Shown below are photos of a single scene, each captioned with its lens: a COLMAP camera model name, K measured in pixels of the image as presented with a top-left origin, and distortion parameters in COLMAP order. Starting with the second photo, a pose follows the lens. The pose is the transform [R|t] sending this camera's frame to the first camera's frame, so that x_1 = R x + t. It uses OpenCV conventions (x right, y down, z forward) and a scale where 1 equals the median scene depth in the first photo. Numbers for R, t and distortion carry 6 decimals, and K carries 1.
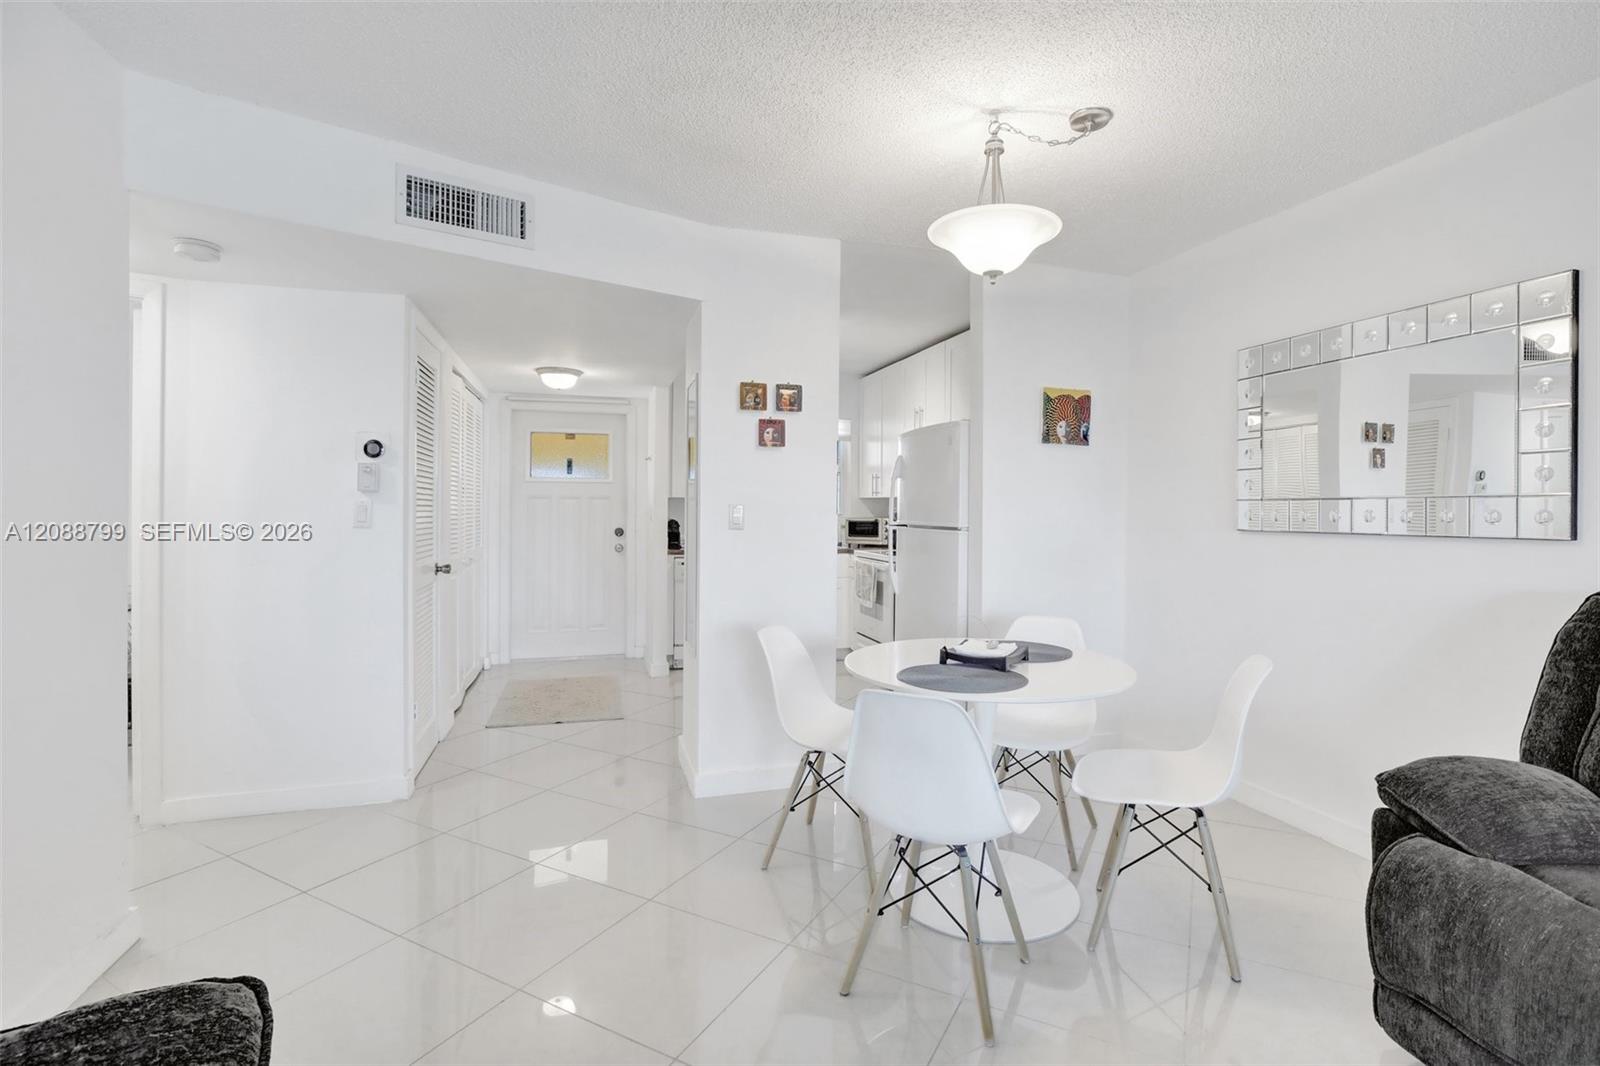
lens RADIAL K [[742.3, 0, 801.6], [0, 742.3, 515.6], [0, 0, 1]] dist [-0.028522, 0.000172]
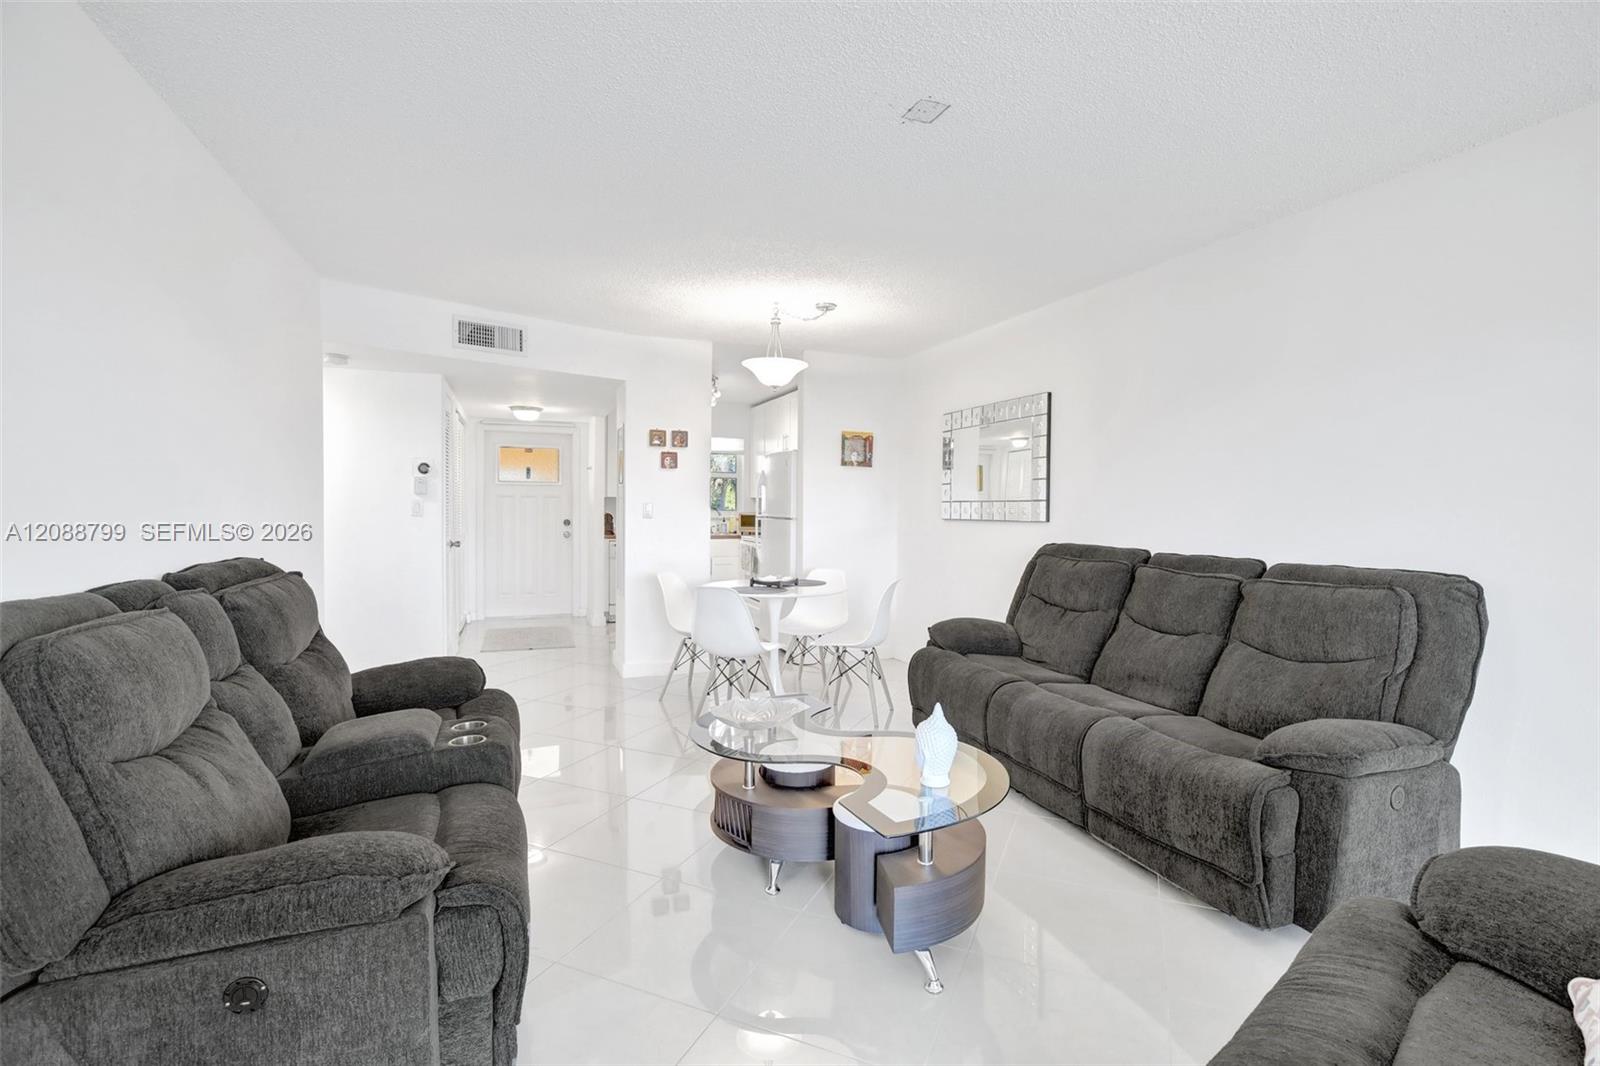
lens RADIAL K [[747.7, 0, 808.5], [0, 747.7, 535.2], [0, 0, 1]] dist [-0.021916, -0.000082]
pose [[0.995725, 0.001072, 0.092365, 0.114979], [-0.003837, 0.999550, 0.029767, 0.005727], [-0.092291, -0.029994, 0.995280, -0.692349]]
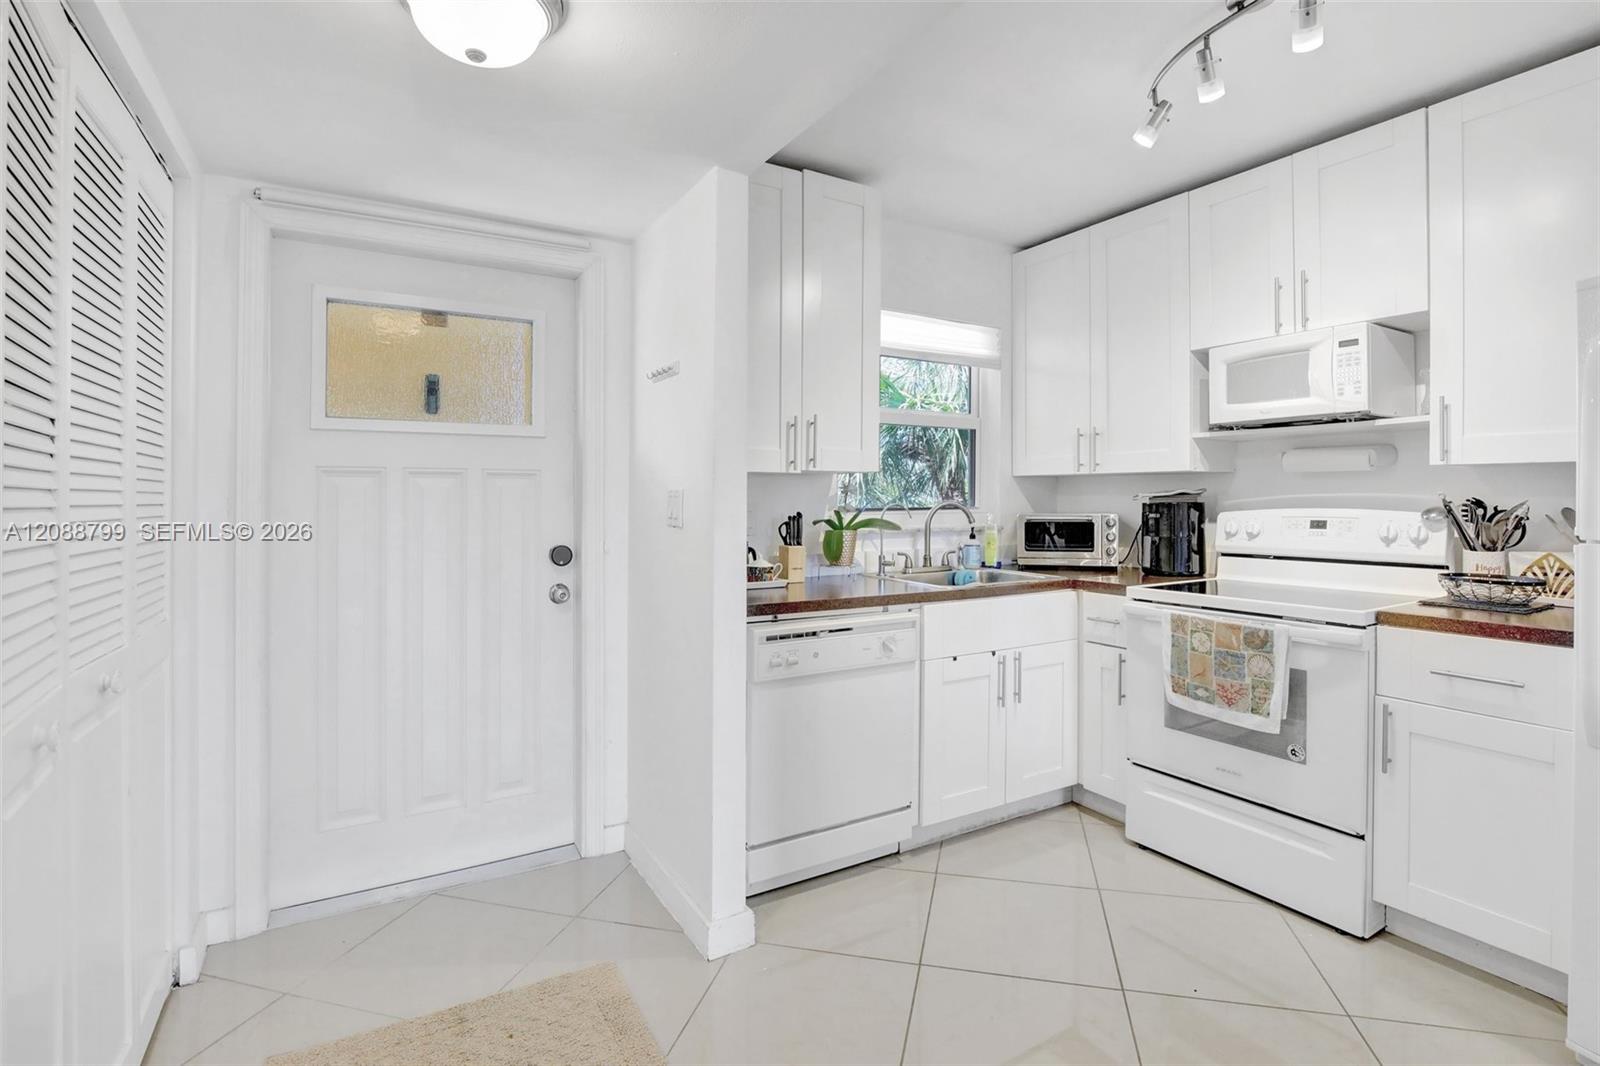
lens RADIAL K [[753.9, 0, 802.8], [0, 753.9, 494.3], [0, 0, 1]] dist [-0.020096, 0.000232]
pose [[0.966652, -0.005226, 0.256040, -0.405521], [0.009141, 0.999859, -0.014102, -0.008833], [-0.255931, 0.015972, 0.966563, 1.007036]]
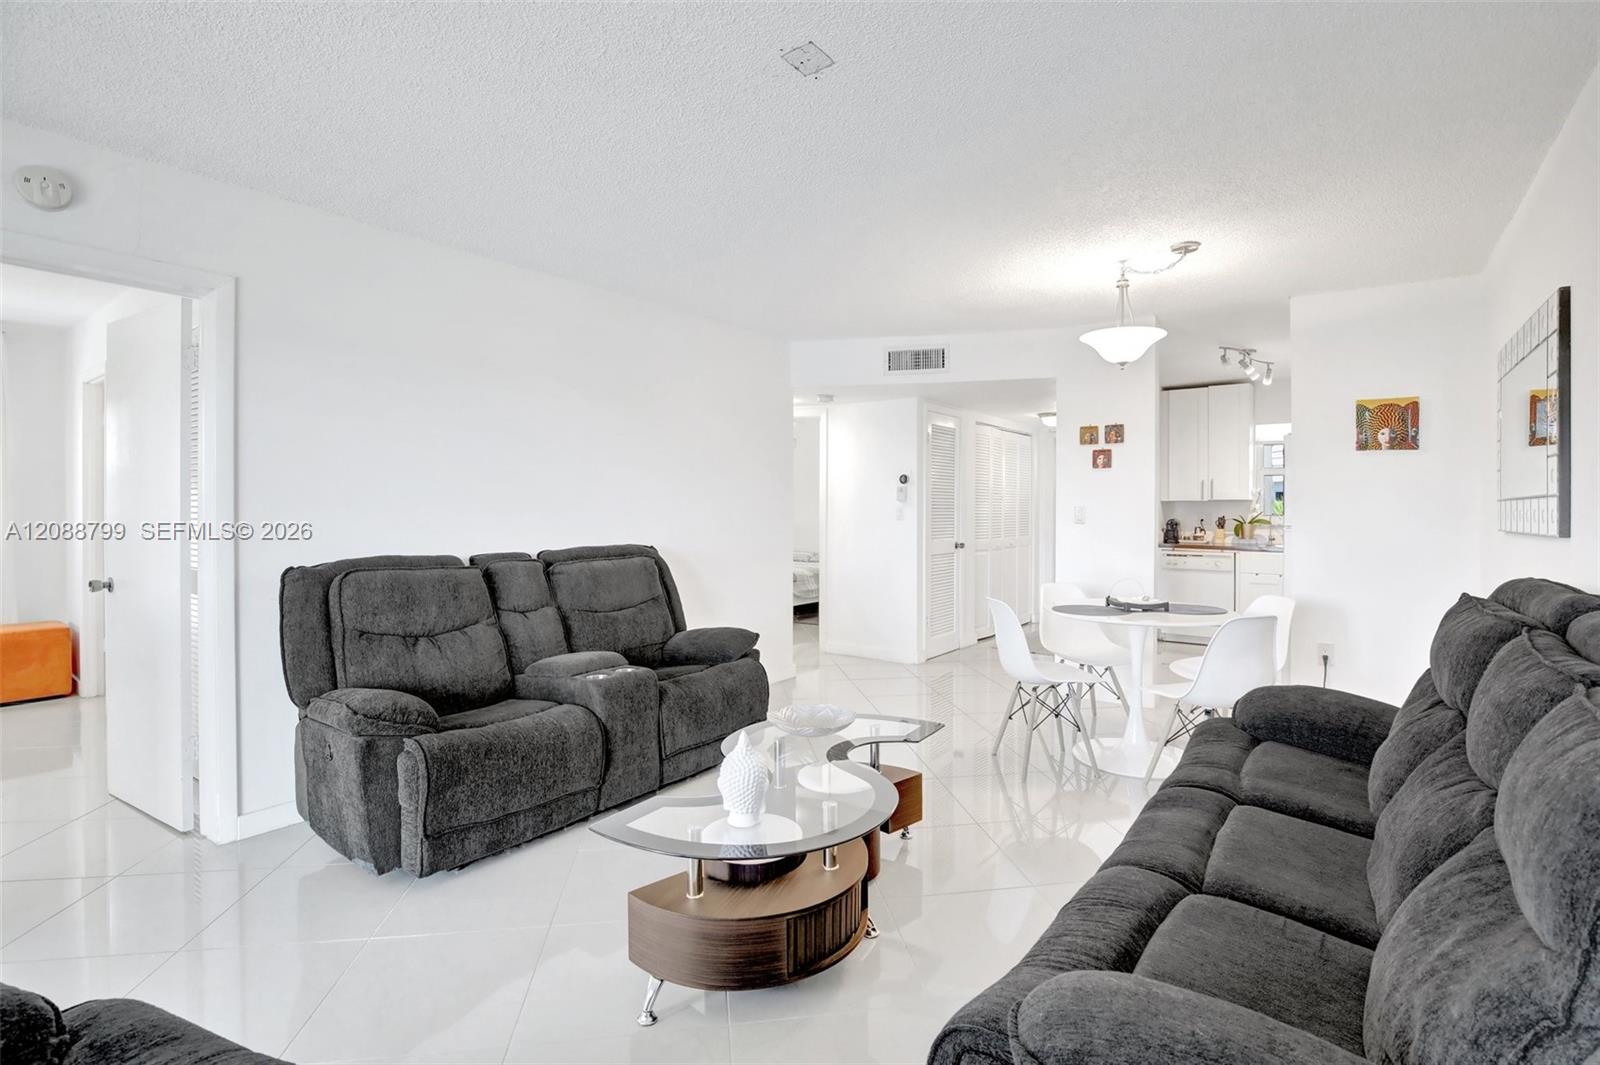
lens RADIAL K [[756.9, 0, 815.4], [0, 756.9, 509.3], [0, 0, 1]] dist [-0.033045, 0.005195]
pose [[0.600596, -0.001644, -0.799551, 0.808161], [-0.006054, 0.999960, -0.006604, 0.003148], [0.799530, 0.008807, 0.600562, -0.354646]]
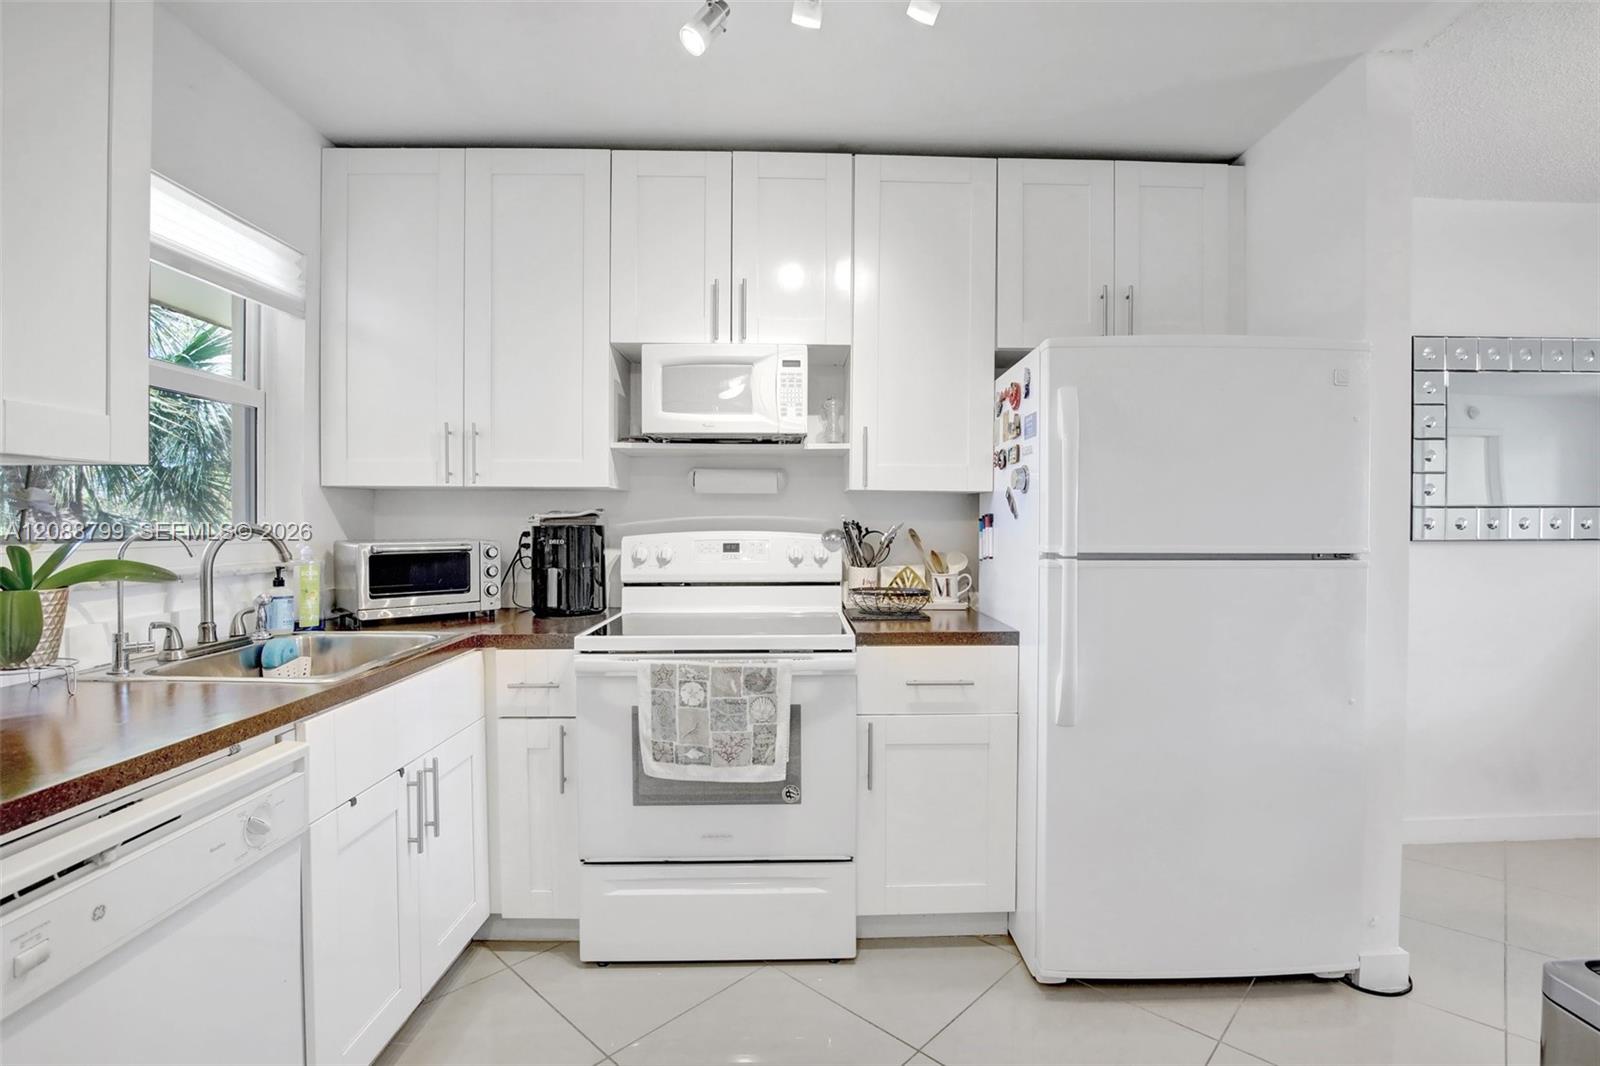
lens RADIAL K [[761.7, 0, 825.3], [0, 761.7, 537.2], [0, 0, 1]] dist [-0.034936, 0.005158]
pose [[0.242193, -0.025774, 0.969886, -0.409607], [0.009175, 0.999663, 0.024274, -0.011744], [-0.970185, 0.003020, 0.242348, 1.337373]]
